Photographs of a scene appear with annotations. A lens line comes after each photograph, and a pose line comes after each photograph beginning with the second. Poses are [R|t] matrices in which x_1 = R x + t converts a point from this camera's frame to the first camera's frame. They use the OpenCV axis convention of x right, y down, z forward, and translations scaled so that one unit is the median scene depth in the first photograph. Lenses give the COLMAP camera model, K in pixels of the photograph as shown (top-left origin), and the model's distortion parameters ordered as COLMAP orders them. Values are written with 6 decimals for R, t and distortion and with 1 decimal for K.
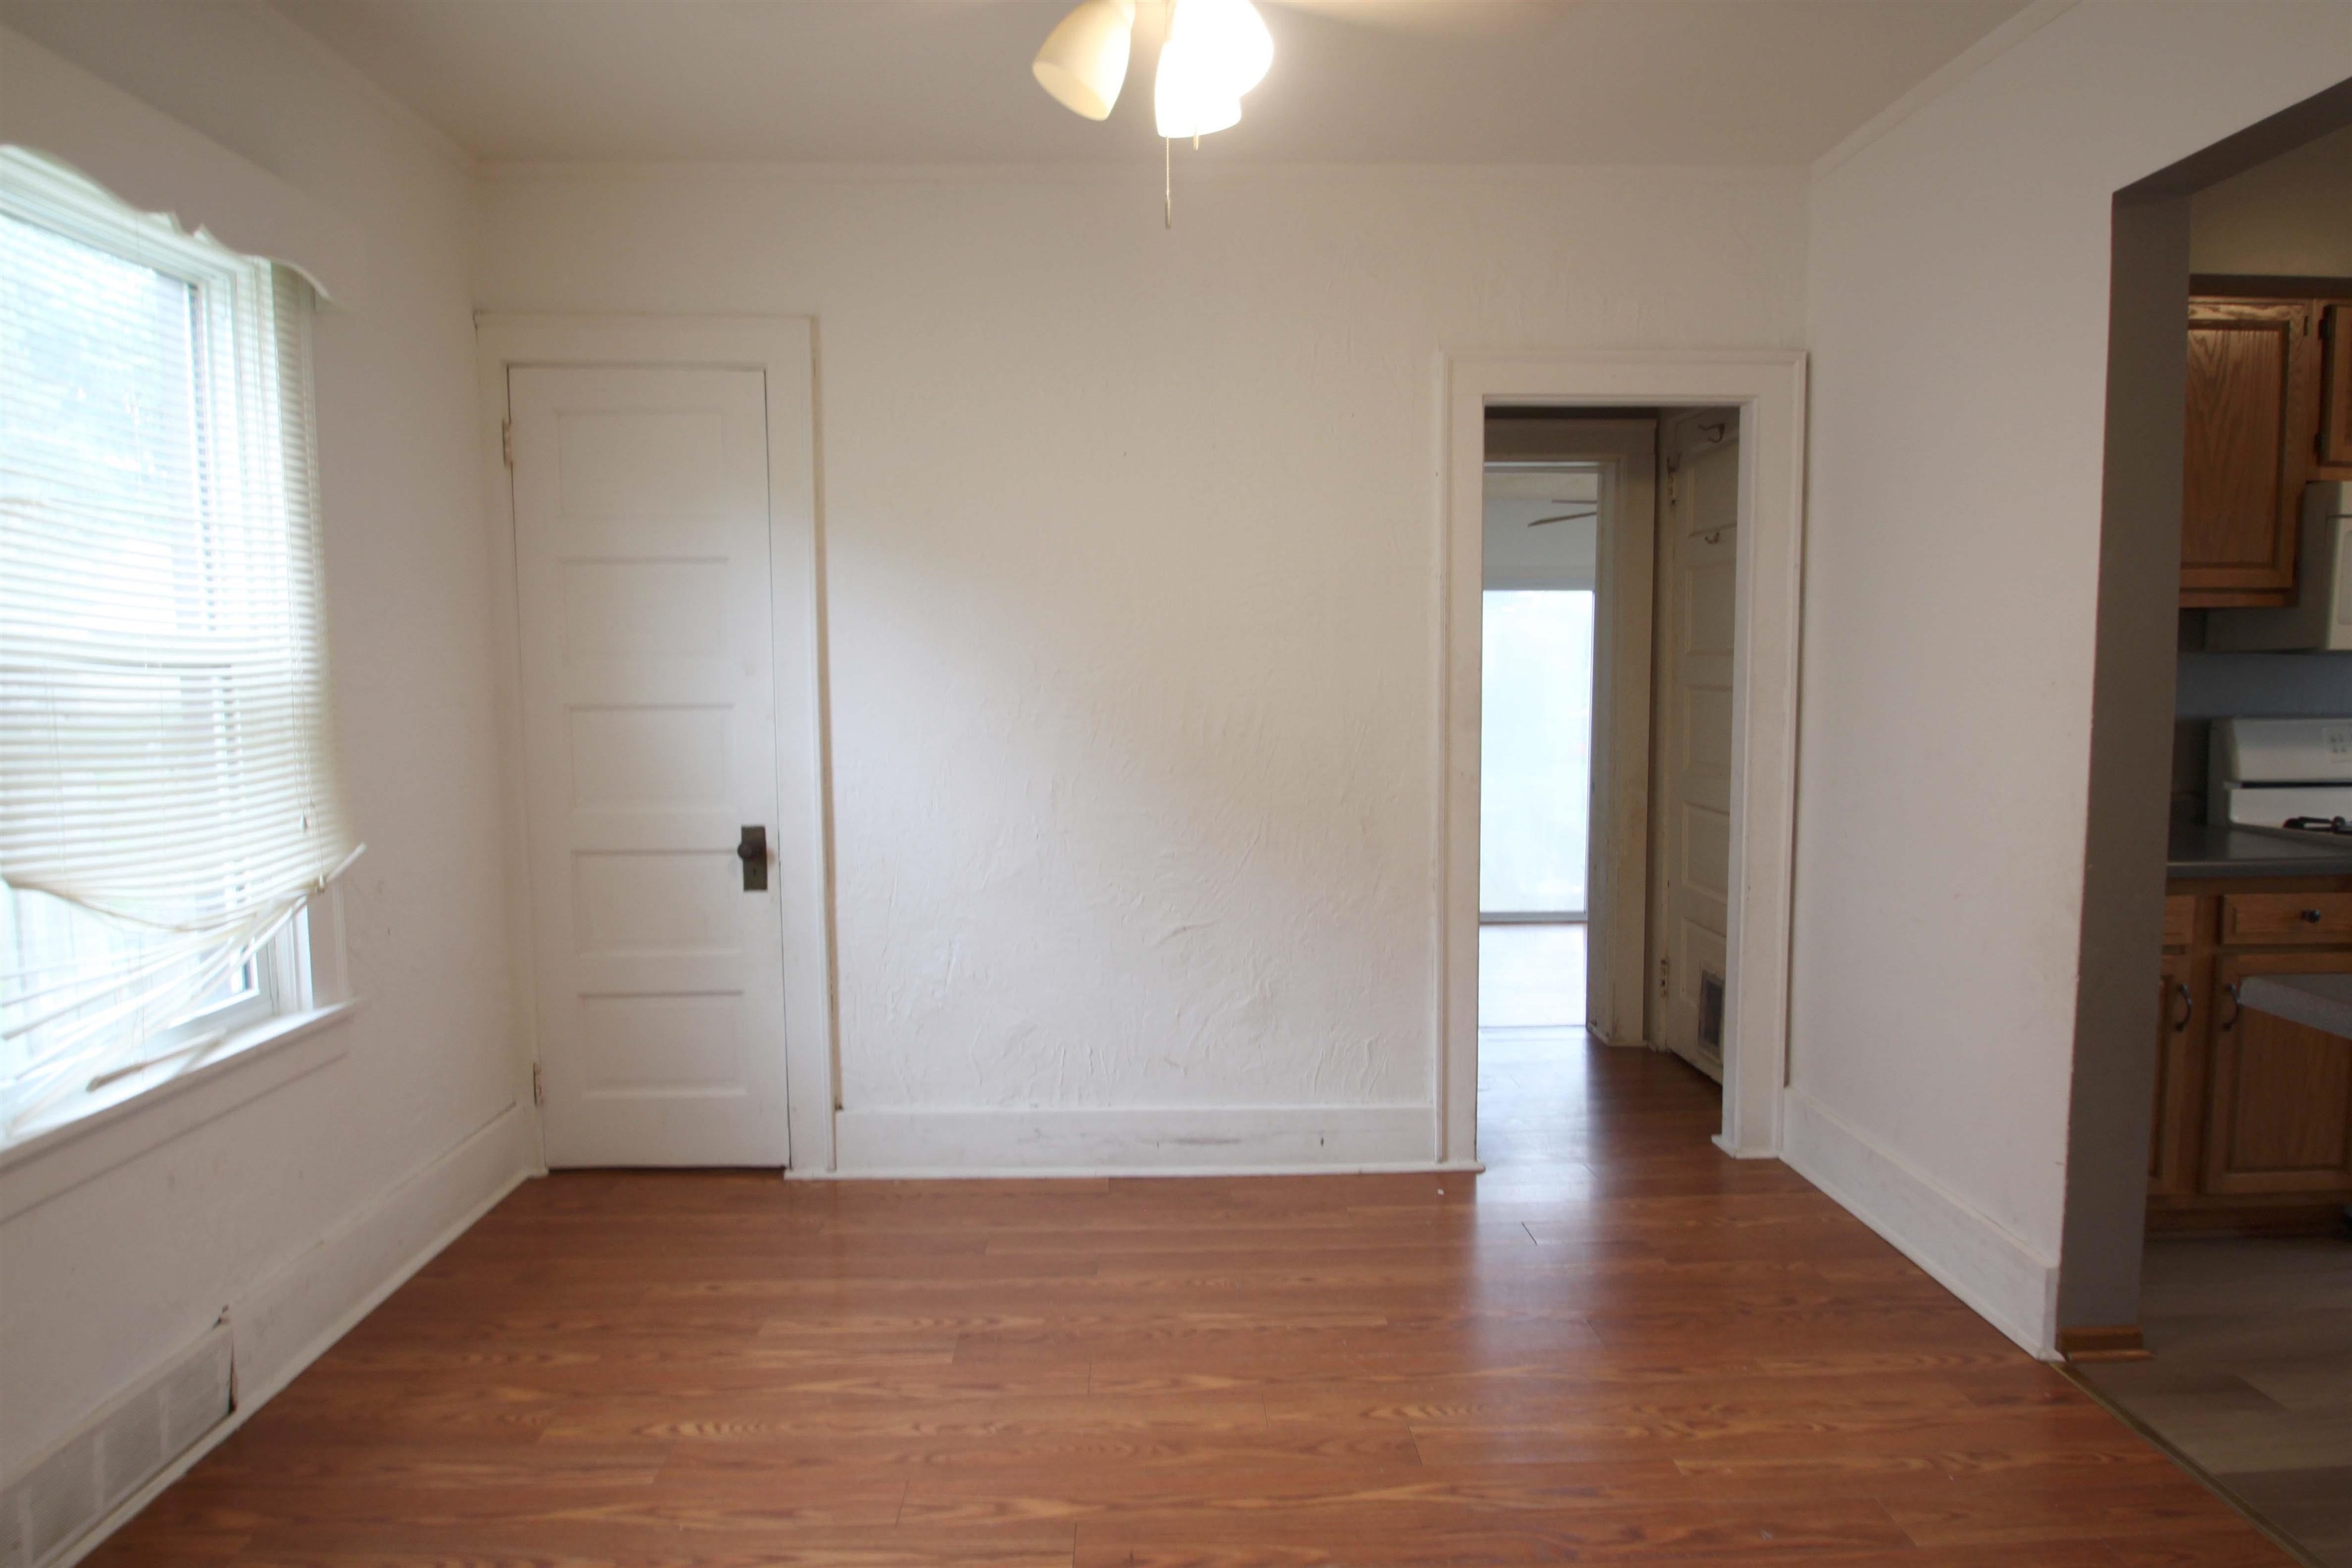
lens RADIAL K [[1425.7, 0, 1176.0], [0, 1425.7, 784.0], [0, 0, 1]] dist [-0.005849, -0.002504]
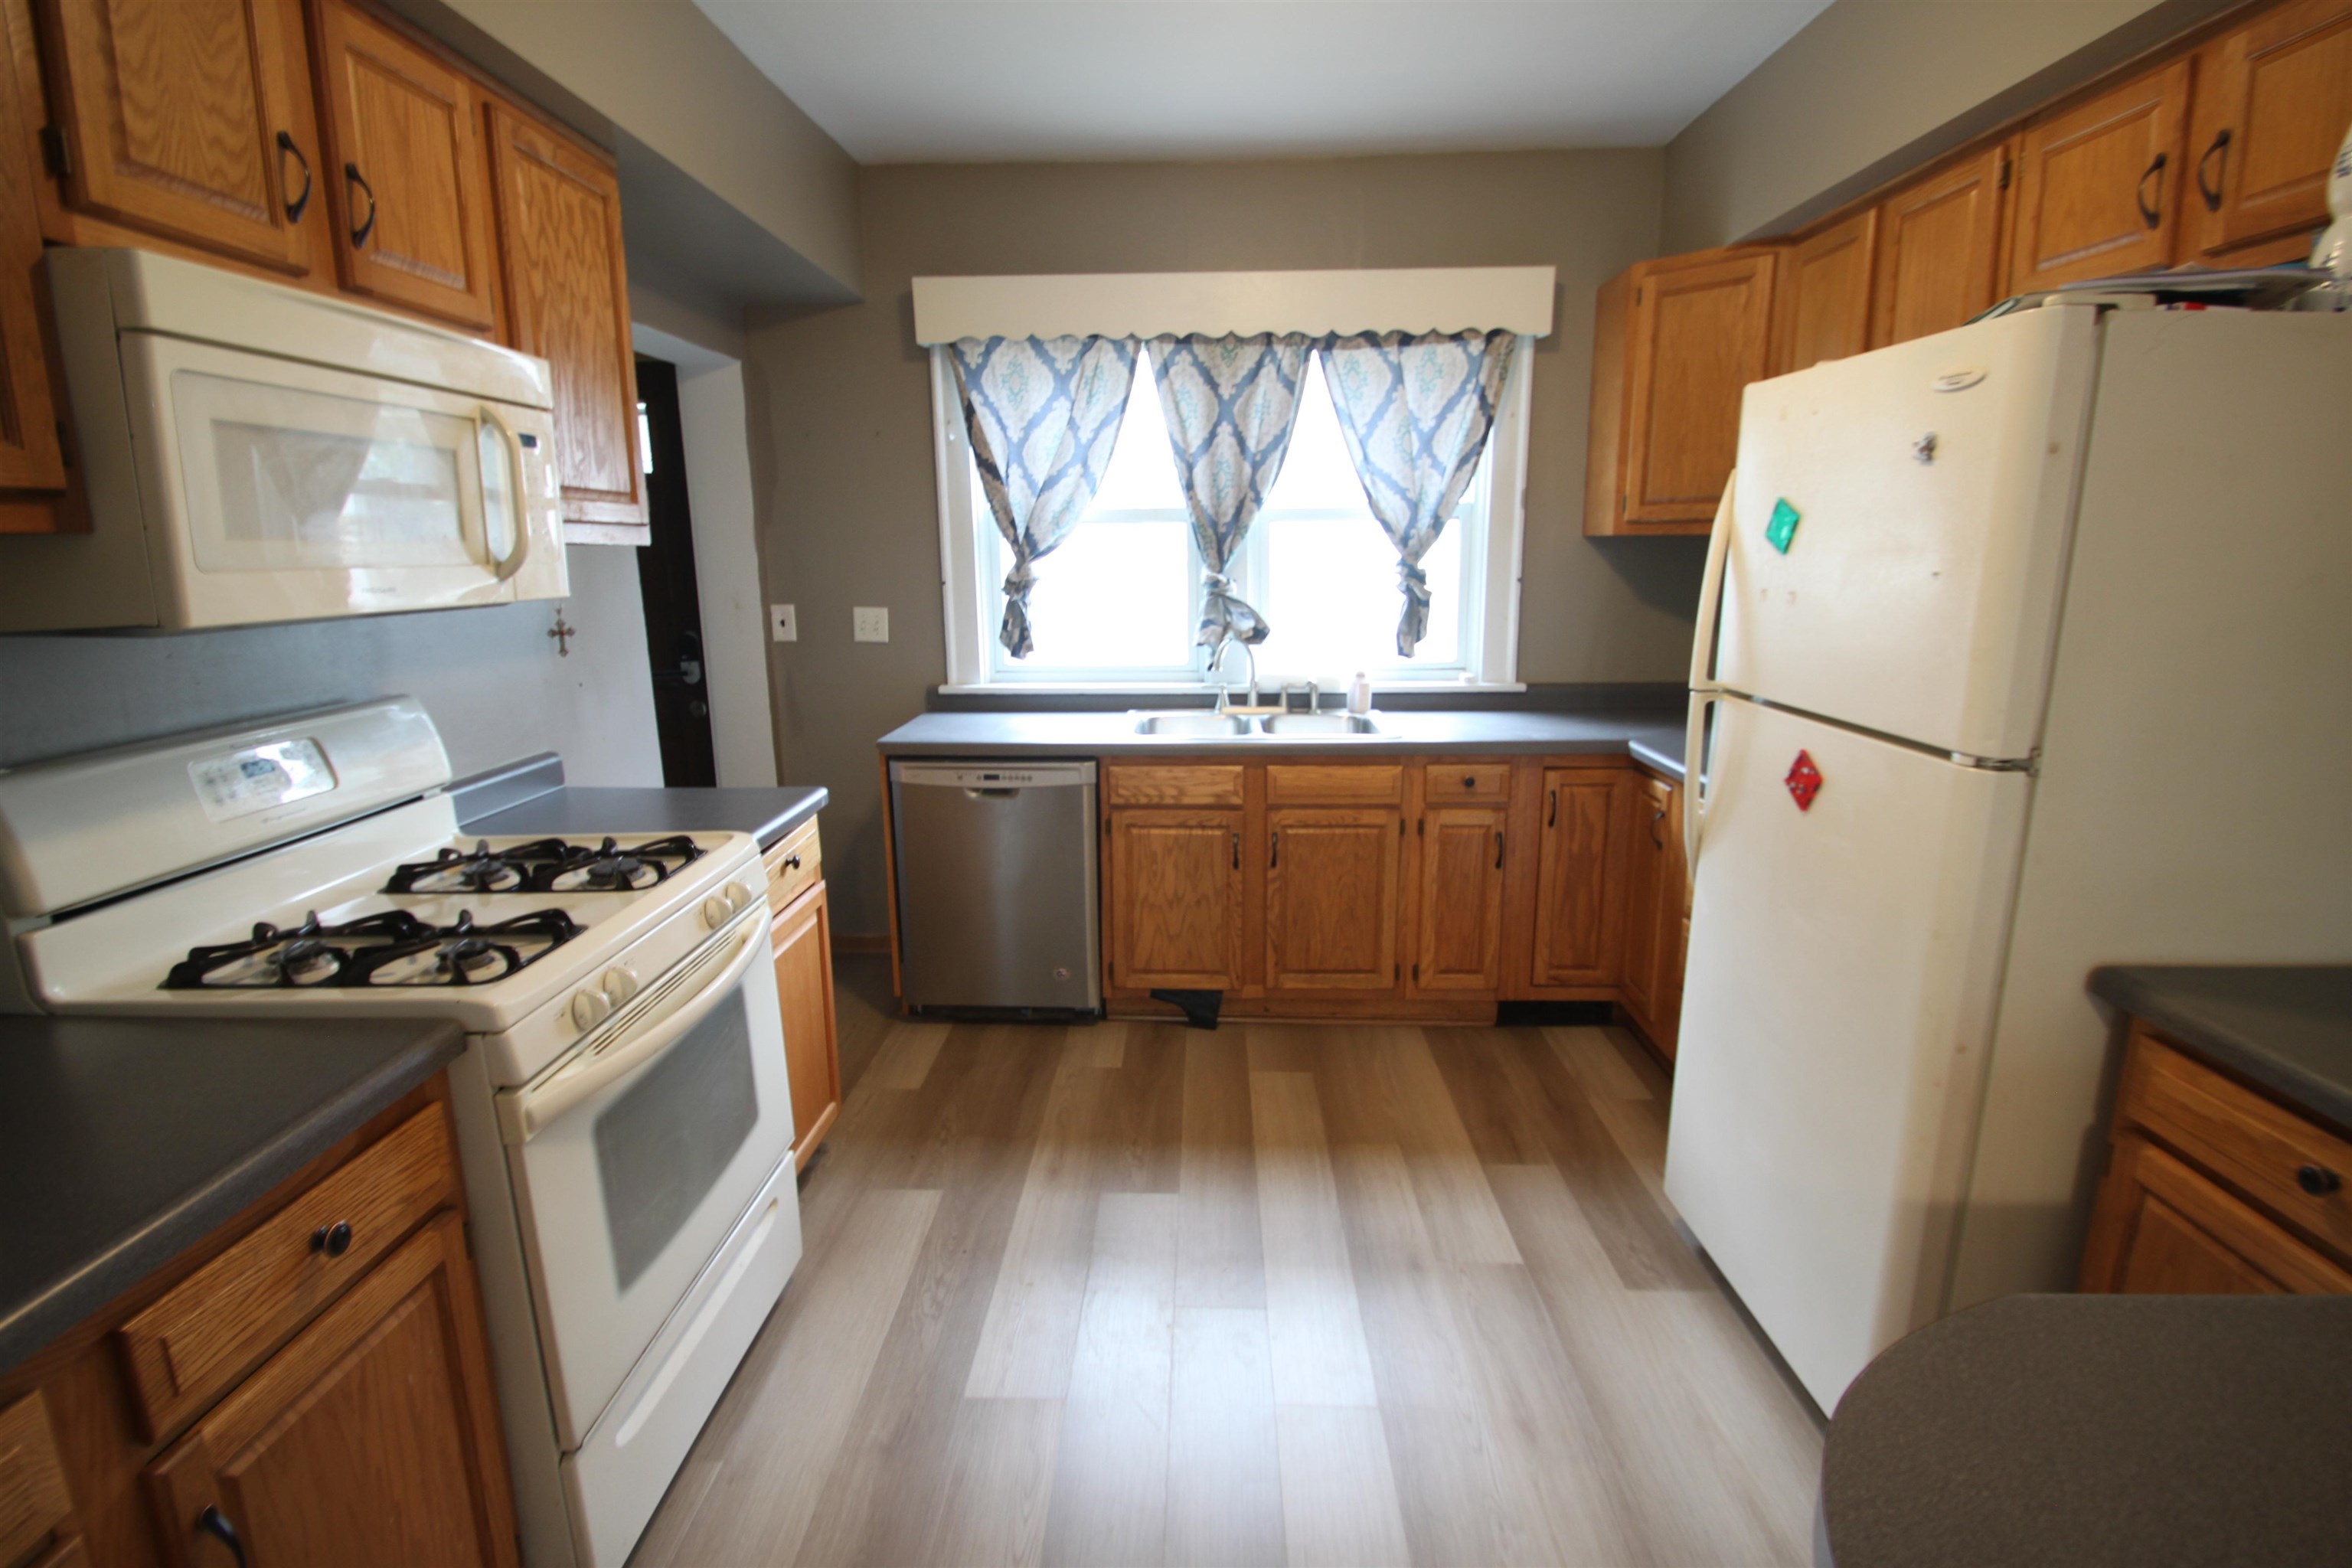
lens RADIAL K [[1067.7, 0, 1174.9], [0, 1067.7, 757.1], [0, 0, 1]] dist [-0.025108, 0.000387]
pose [[0.063955, -0.185703, 0.980522, 0.485588], [0.090705, 0.979549, 0.179602, -0.084970], [-0.993822, 0.077452, 0.079491, 0.649380]]
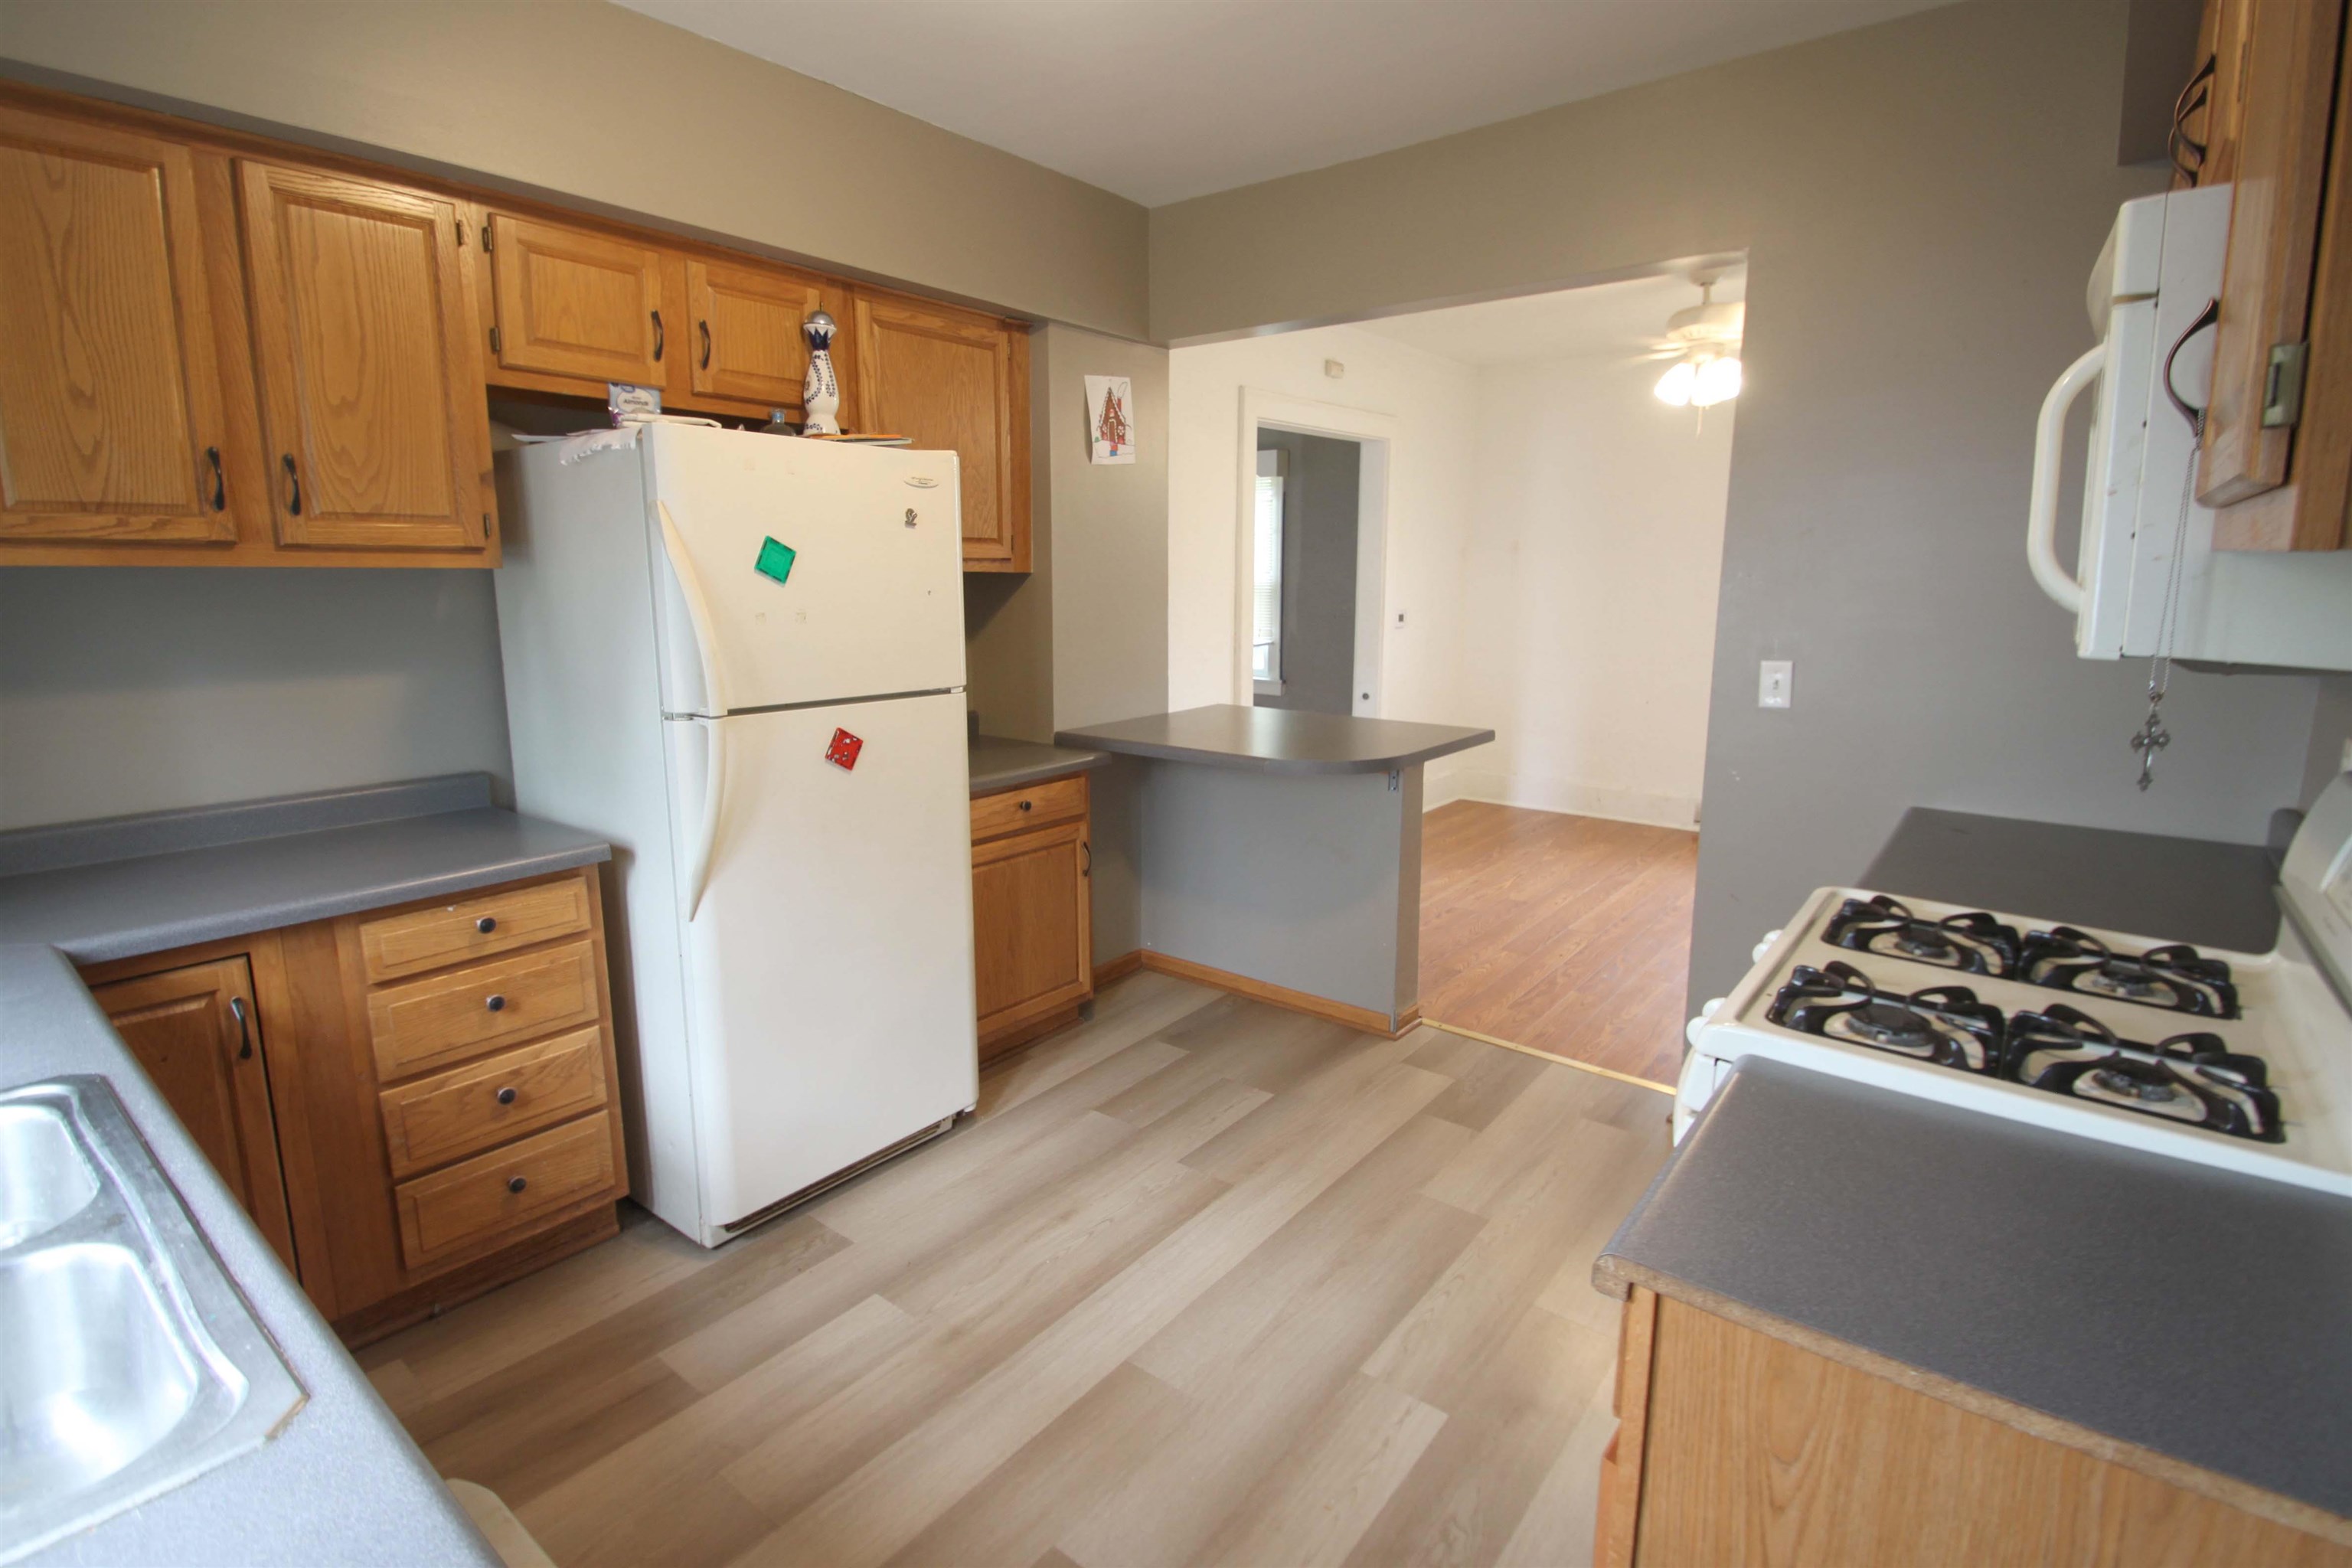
lens RADIAL K [[1067.7, 0, 1174.9], [0, 1067.7, 757.1], [0, 0, 1]] dist [-0.025108, 0.000387]
pose [[-0.653476, 0.133128, -0.745148, 1.061658], [-0.056213, 0.973159, 0.223163, -0.105062], [0.754857, 0.187719, -0.628452, 0.866830]]
